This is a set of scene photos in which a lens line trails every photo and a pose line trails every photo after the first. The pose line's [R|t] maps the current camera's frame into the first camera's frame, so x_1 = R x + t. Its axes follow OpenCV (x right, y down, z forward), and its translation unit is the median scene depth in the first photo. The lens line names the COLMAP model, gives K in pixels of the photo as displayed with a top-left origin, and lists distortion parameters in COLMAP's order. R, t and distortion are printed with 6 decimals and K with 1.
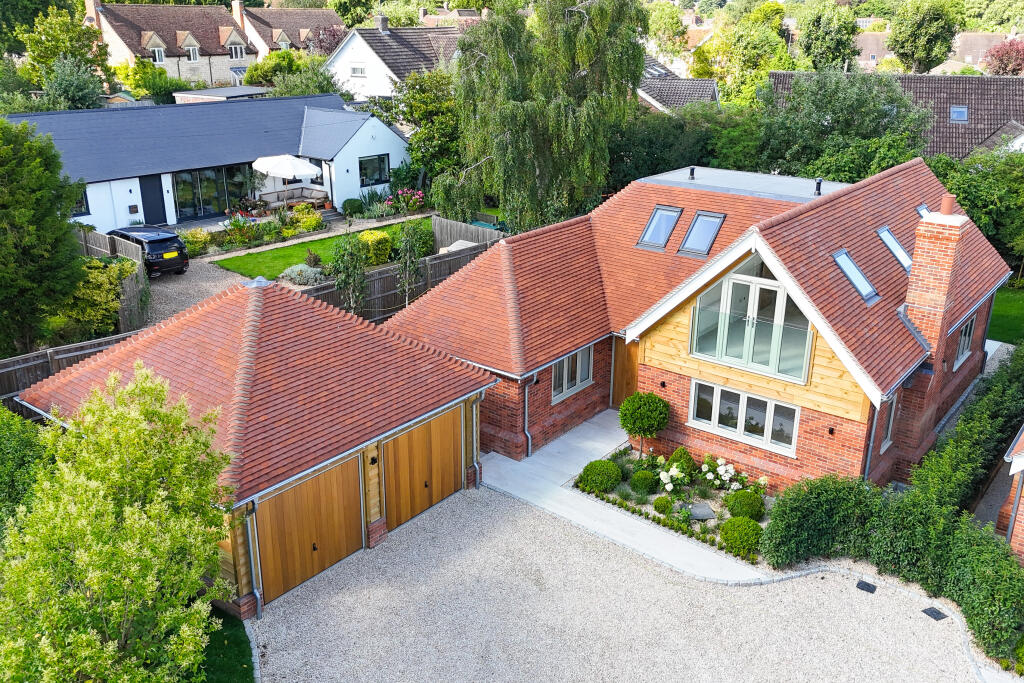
lens RADIAL K [[884.6, 0, 513.0], [0, 884.6, 339.6], [0, 0, 1]] dist [0.050318, 0.004082]
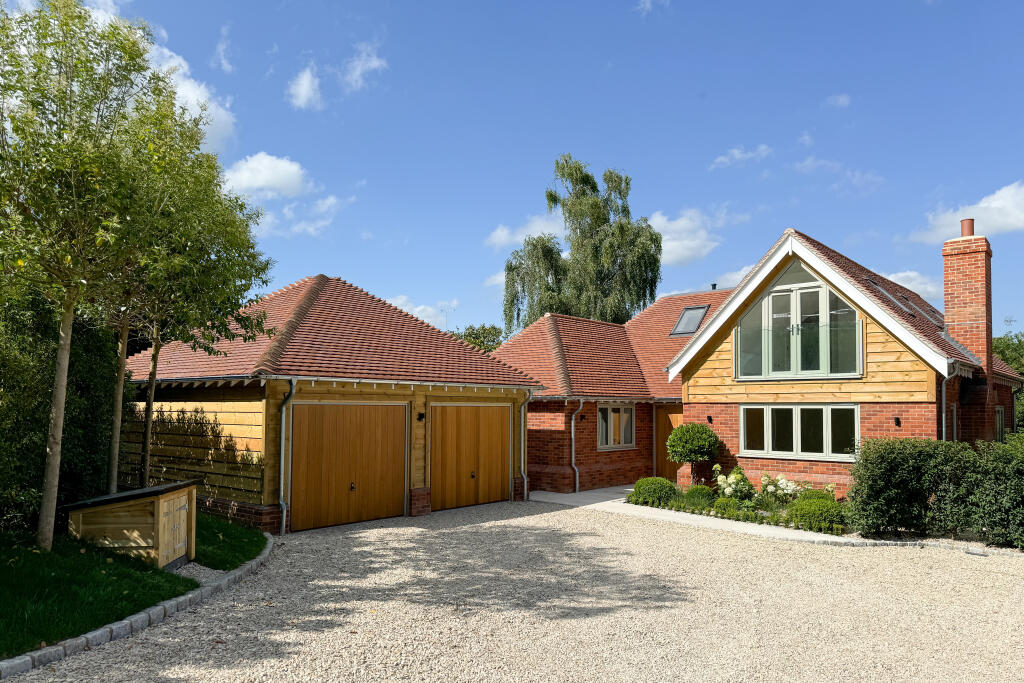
lens RADIAL K [[735.6, 0, 487.8], [0, 735.6, 347.3], [0, 0, 1]] dist [-0.001467, -0.005995]
pose [[0.997383, -0.001948, -0.072270, -0.021320], [-0.025301, 0.927019, -0.374161, 0.304597], [0.067725, 0.375010, 0.924544, 0.193495]]
